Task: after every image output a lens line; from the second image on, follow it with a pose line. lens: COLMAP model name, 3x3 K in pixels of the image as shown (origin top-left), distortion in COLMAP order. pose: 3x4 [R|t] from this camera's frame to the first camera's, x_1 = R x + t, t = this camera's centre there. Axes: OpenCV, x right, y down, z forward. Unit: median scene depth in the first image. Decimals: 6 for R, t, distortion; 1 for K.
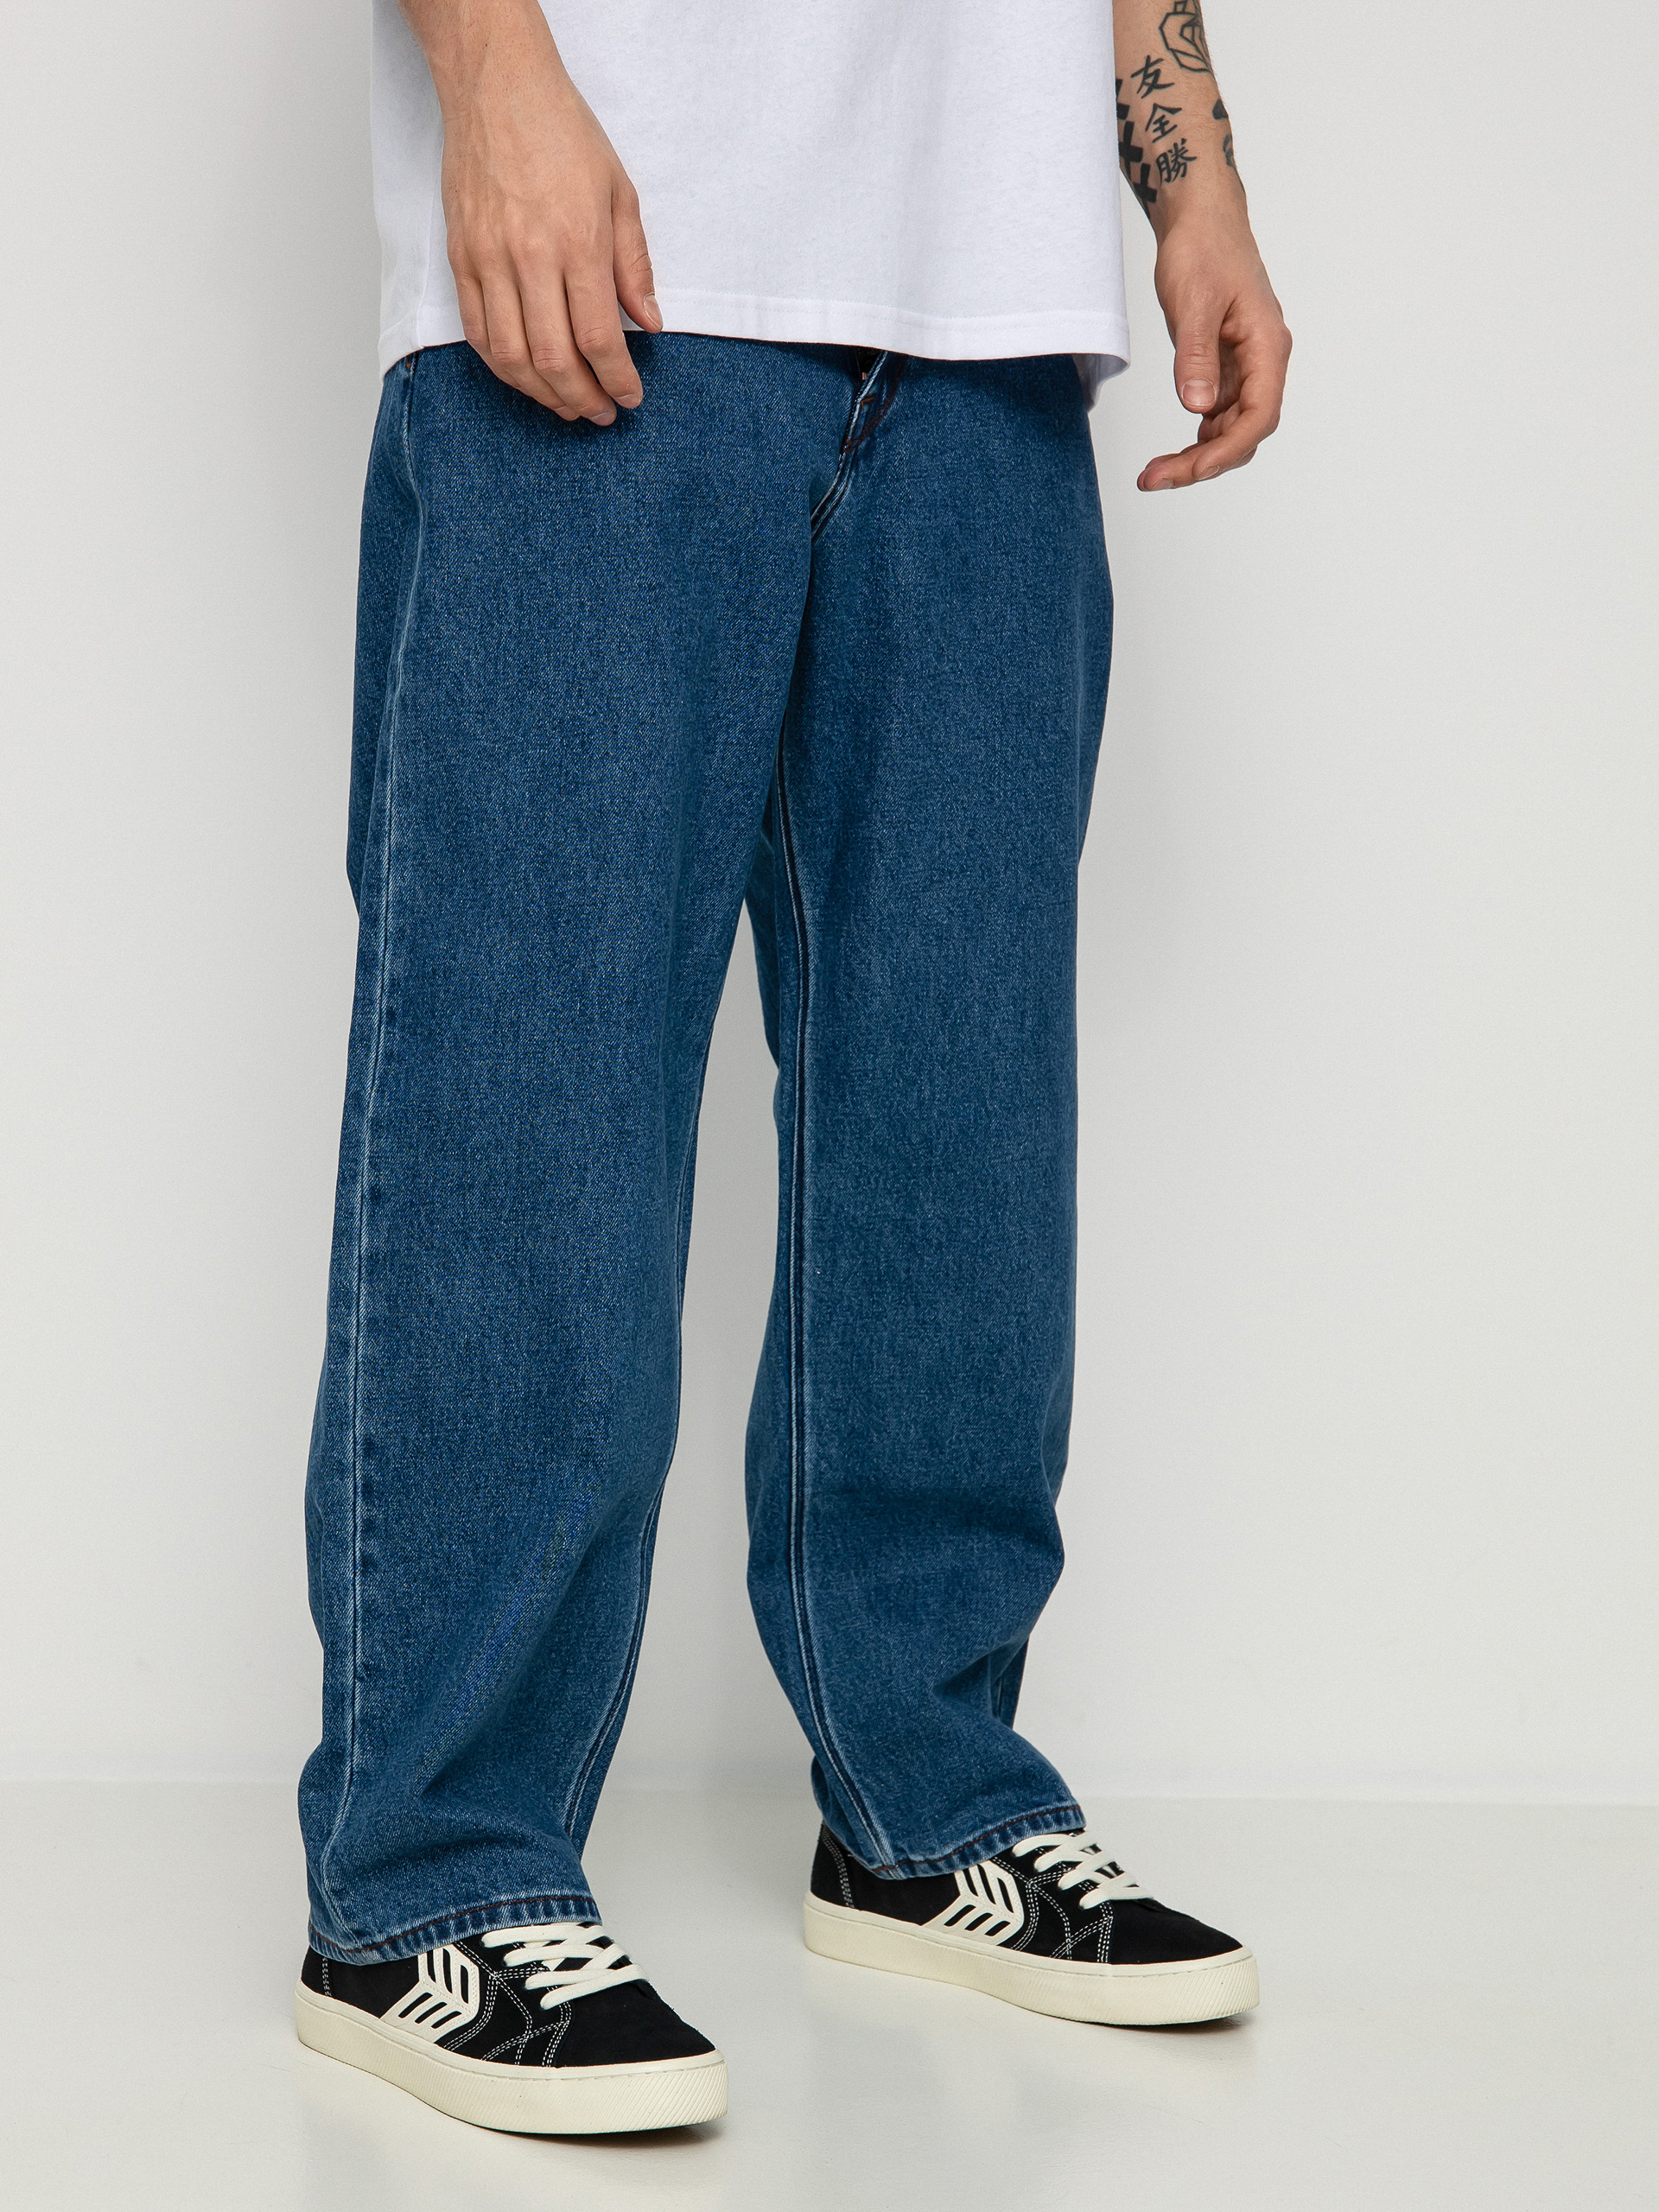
lens RADIAL K [[3693.8, 0, 829.5], [0, 3693.8, 1106.0], [0, 0, 1]] dist [-0.050962, -0.248610]
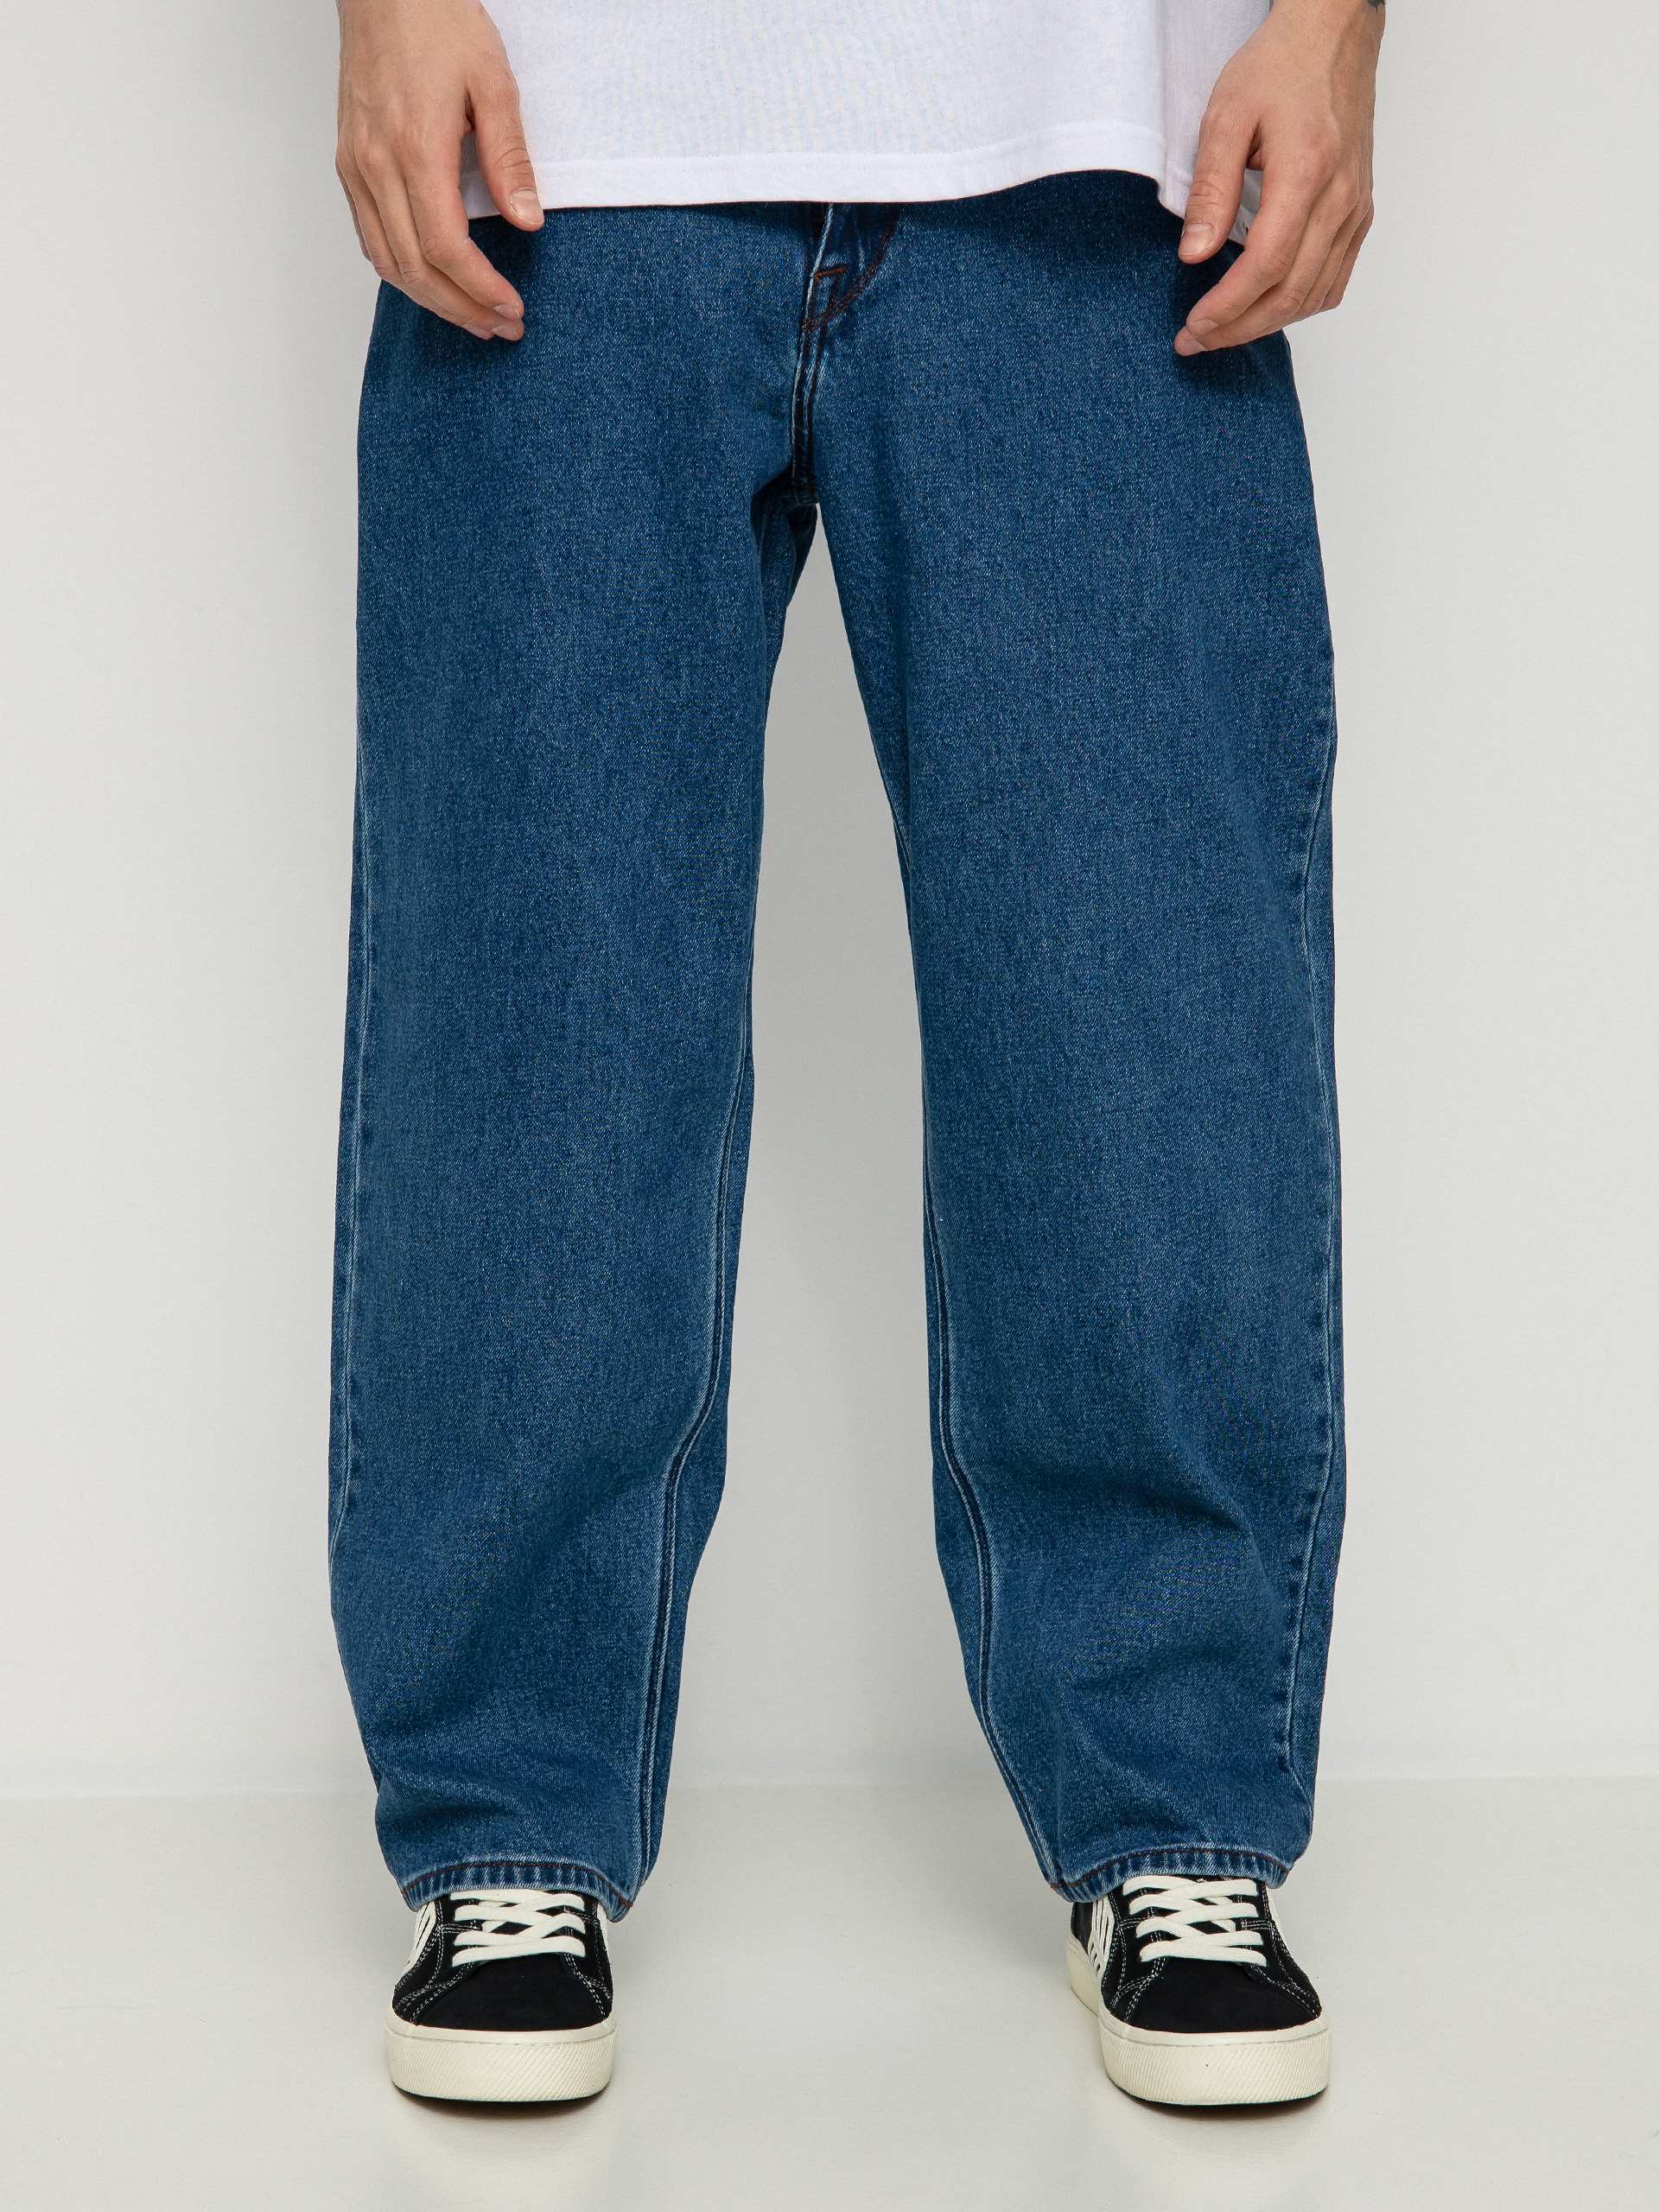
lens RADIAL K [[3693.8, 0, 829.5], [0, 3693.8, 1106.0], [0, 0, 1]] dist [-0.050962, -0.248610]
pose [[0.845985, 0.034707, -0.532075, 0.475765], [-0.007860, 0.998583, 0.052640, -0.034019], [0.533148, -0.040350, 0.845059, 0.221149]]
